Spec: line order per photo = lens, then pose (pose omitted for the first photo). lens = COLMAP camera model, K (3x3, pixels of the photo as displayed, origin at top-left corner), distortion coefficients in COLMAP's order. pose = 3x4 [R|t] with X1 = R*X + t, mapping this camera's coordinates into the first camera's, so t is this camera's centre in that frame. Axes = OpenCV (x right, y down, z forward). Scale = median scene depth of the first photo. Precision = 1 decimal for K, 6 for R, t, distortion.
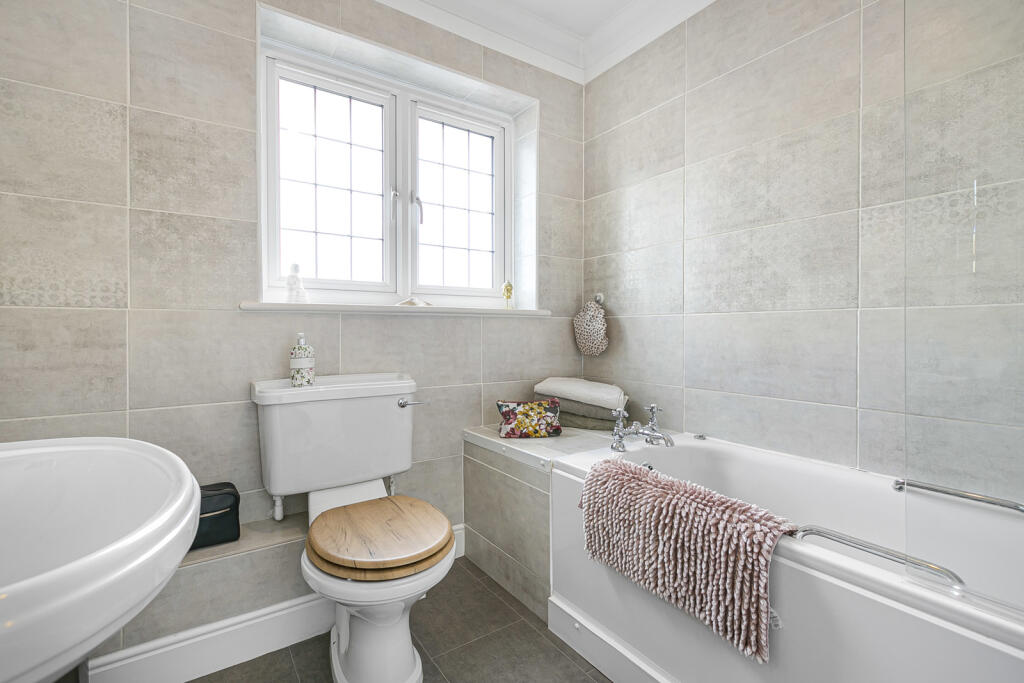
lens RADIAL K [[468.2, 0, 513.6], [0, 468.2, 336.6], [0, 0, 1]] dist [0.004503, 0.000499]
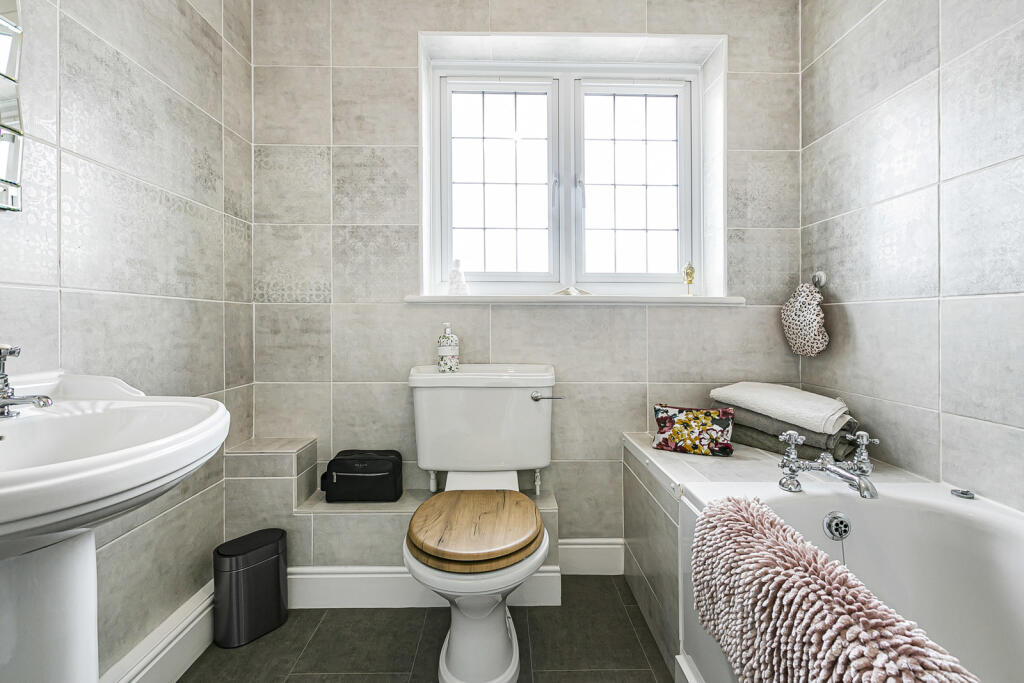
lens RADIAL K [[482.6, 0, 512.8], [0, 482.6, 326.1], [0, 0, 1]] dist [-0.000690, 0.000521]
pose [[0.834282, 0.009428, -0.551257, 0.241354], [-0.011913, 0.999929, -0.000926, -0.001274], [0.551209, 0.007340, 0.834335, 0.128200]]
